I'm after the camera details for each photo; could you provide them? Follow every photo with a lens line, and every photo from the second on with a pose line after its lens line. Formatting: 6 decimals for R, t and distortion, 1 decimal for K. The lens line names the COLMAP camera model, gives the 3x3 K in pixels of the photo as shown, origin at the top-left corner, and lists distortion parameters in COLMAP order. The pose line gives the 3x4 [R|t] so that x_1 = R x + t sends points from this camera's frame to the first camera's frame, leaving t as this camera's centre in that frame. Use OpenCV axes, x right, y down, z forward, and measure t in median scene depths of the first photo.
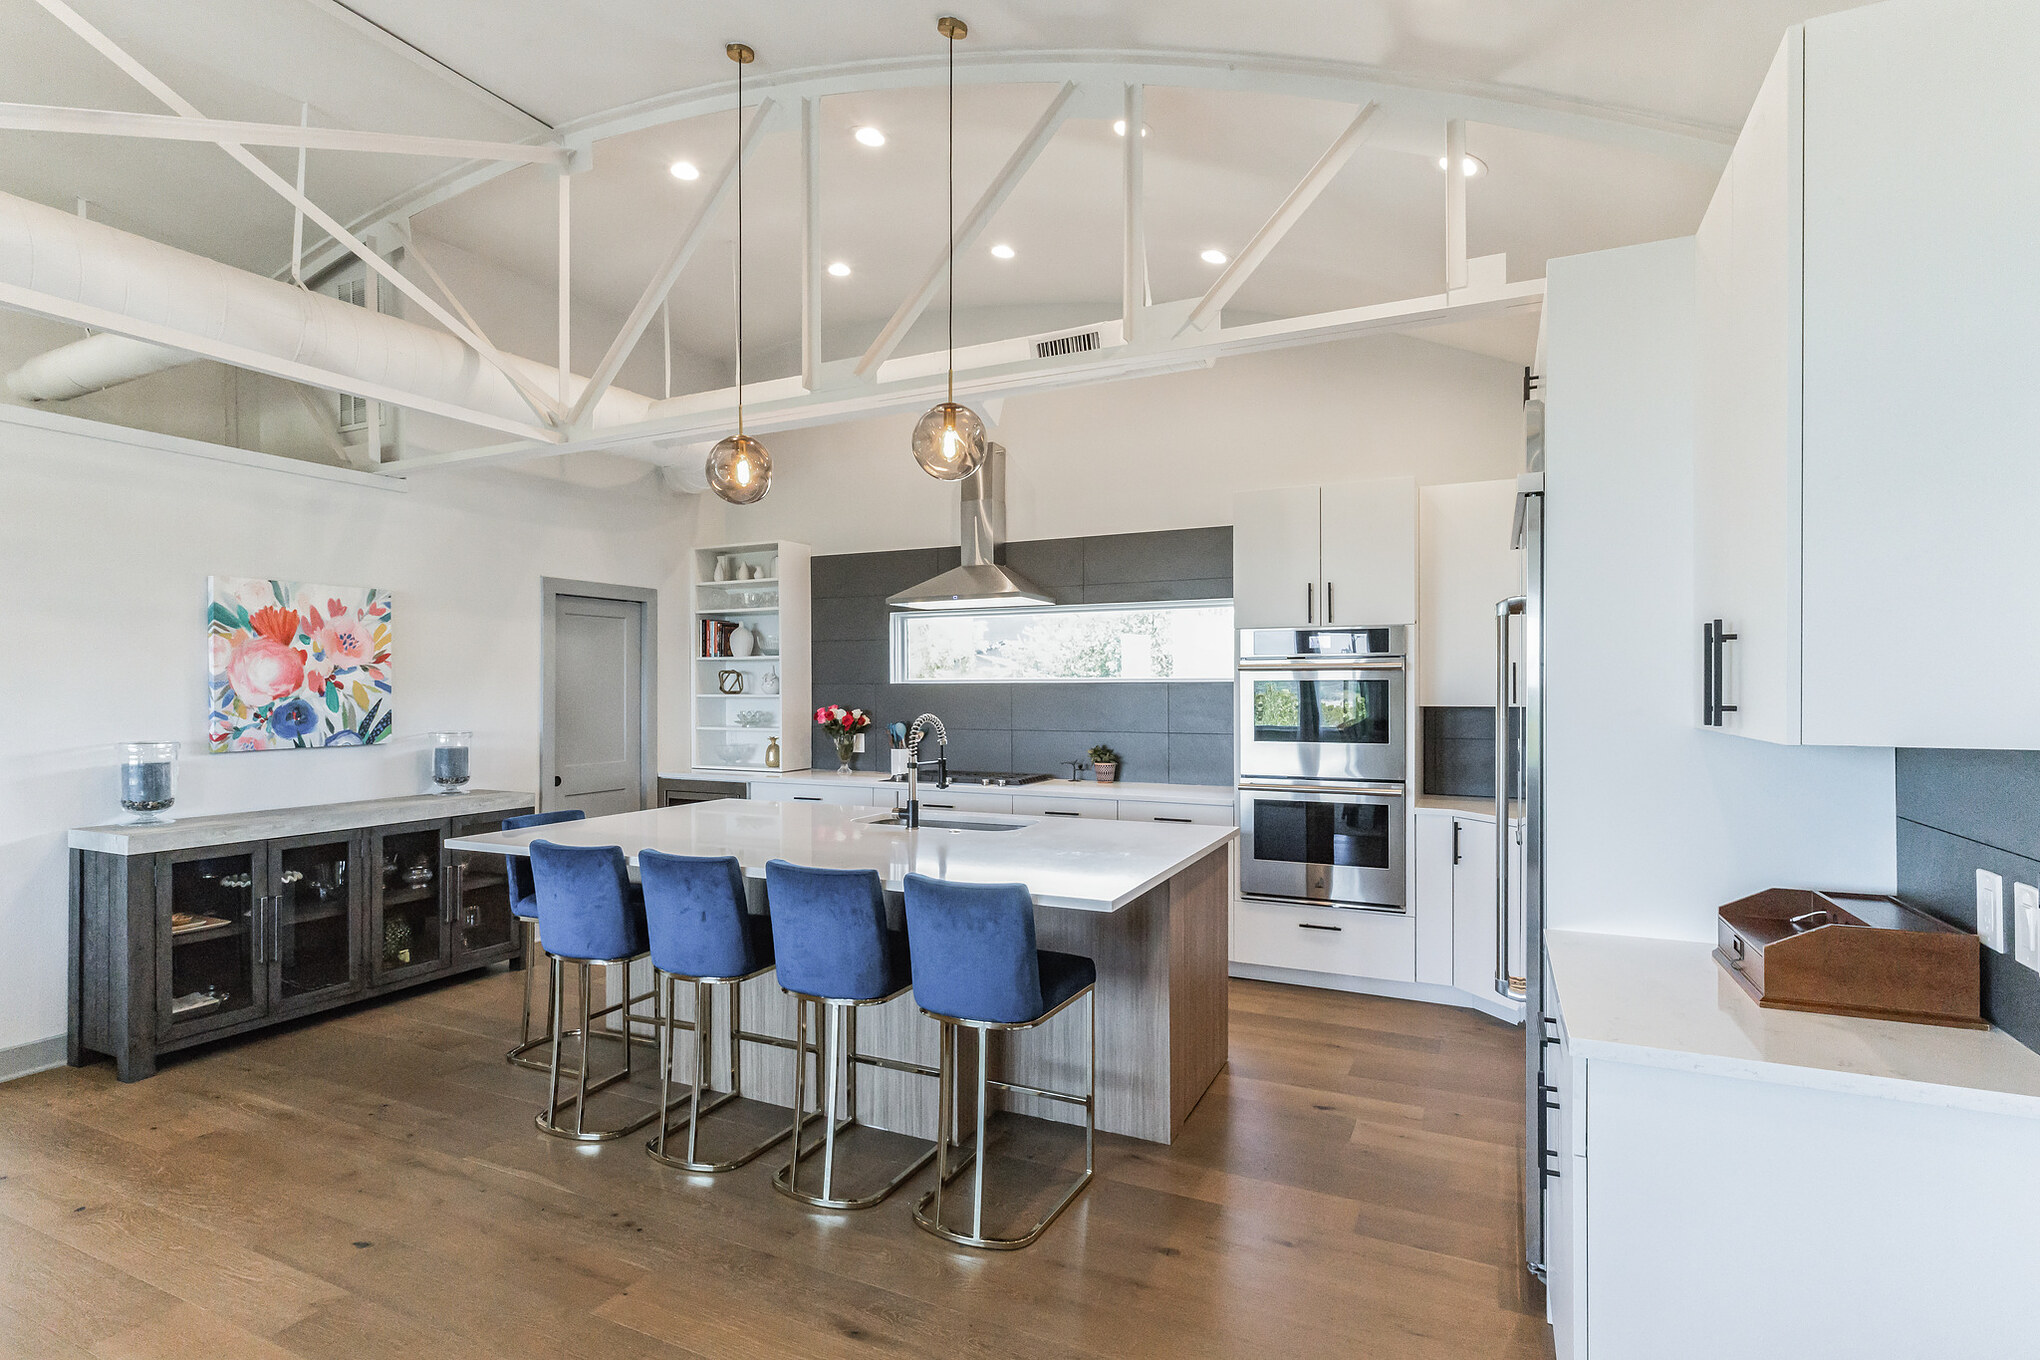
lens RADIAL K [[997.6, 0, 1013.3], [0, 997.6, 692.7], [0, 0, 1]] dist [0.000585, 0.000438]
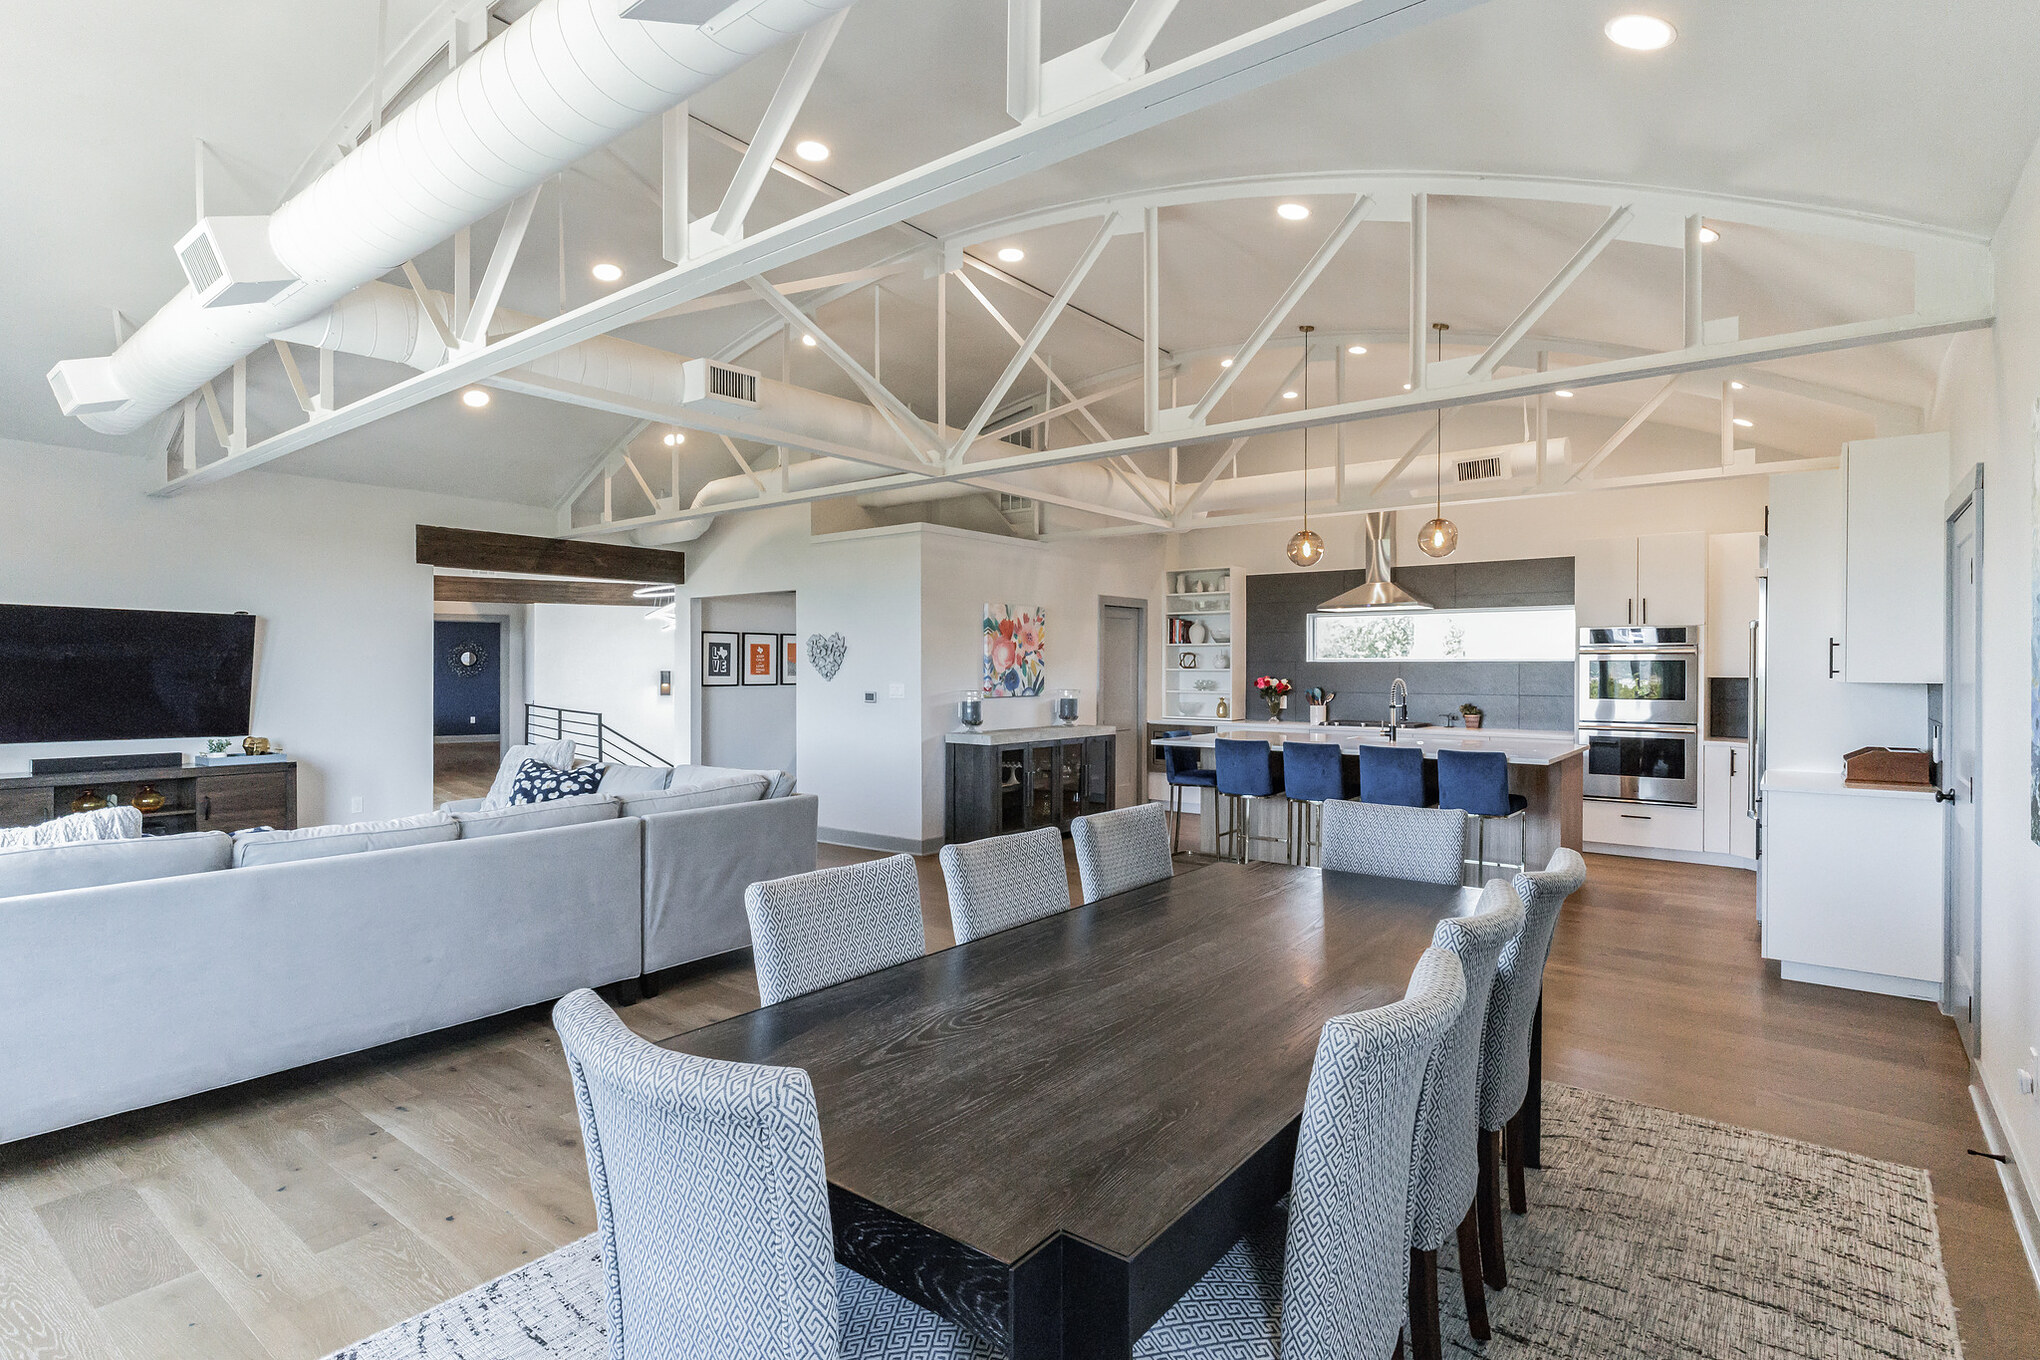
lens RADIAL K [[1022.2, 0, 1009.0], [0, 1022.2, 674.3], [0, 0, 1]] dist [-0.001584, -0.000232]
pose [[0.976360, 0.005500, -0.216081, -0.283060], [-0.004886, 0.999982, 0.003375, 0.007913], [0.216095, -0.002239, 0.976370, -0.716367]]
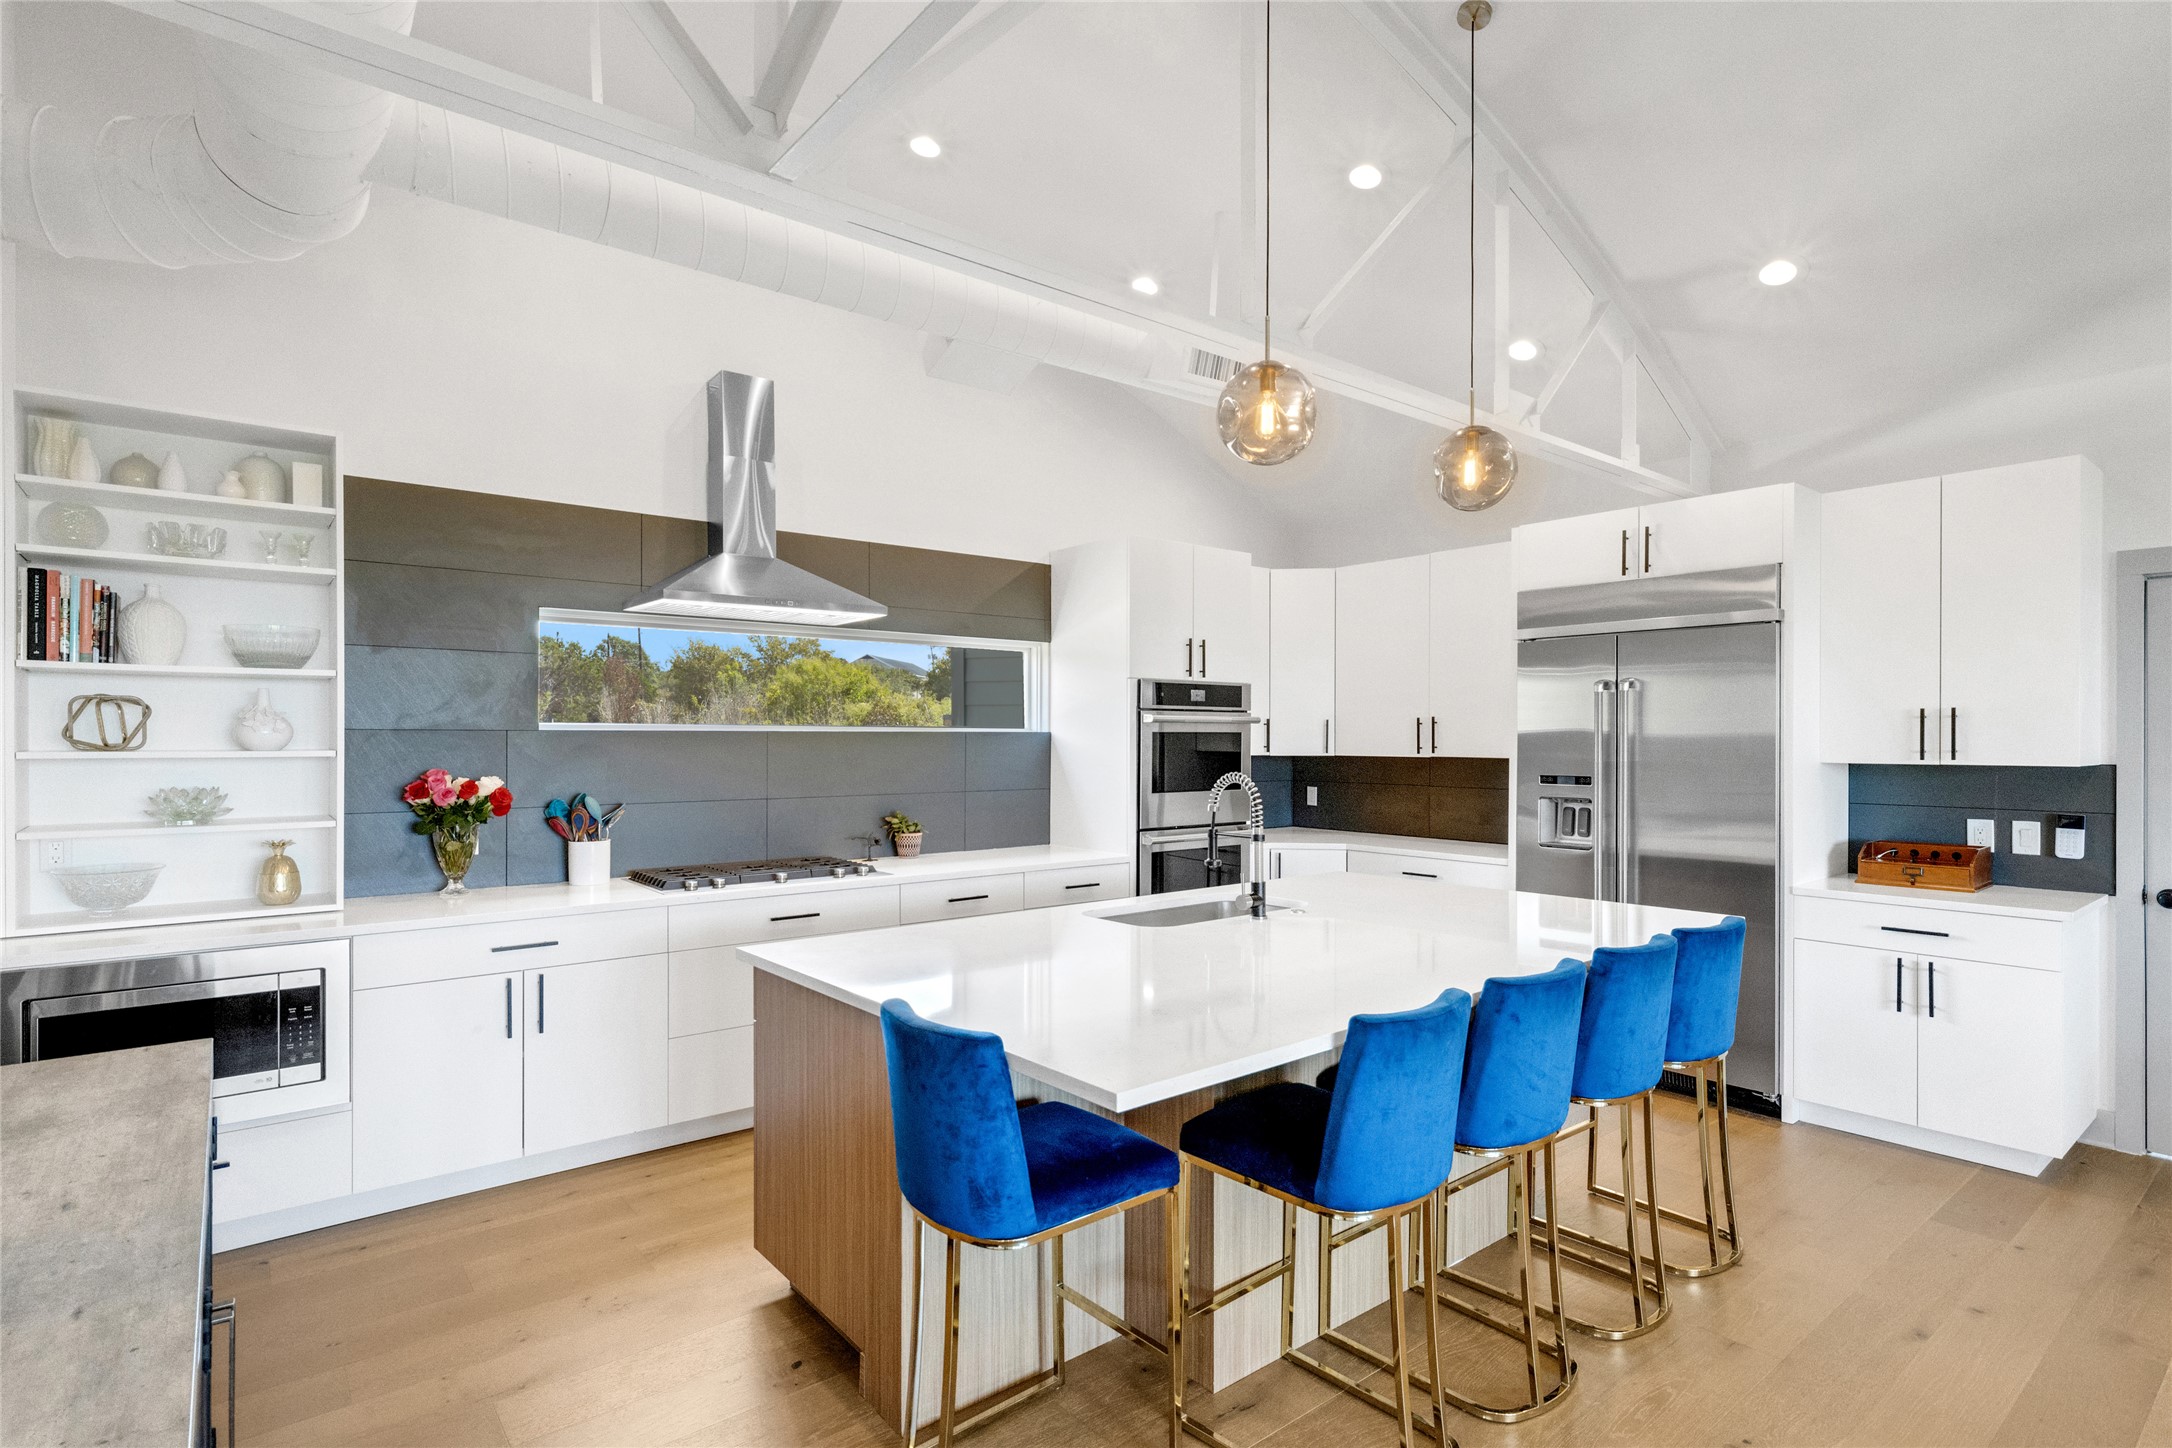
lens RADIAL K [[1062.2, 0, 1078.8], [0, 1062.2, 737.5], [0, 0, 1]] dist [0.000585, 0.000438]
pose [[0.433930, 0.002335, 0.900944, -0.676092], [0.001321, 0.999994, -0.003228, -0.003074], [-0.900946, 0.002591, 0.433924, 0.565151]]
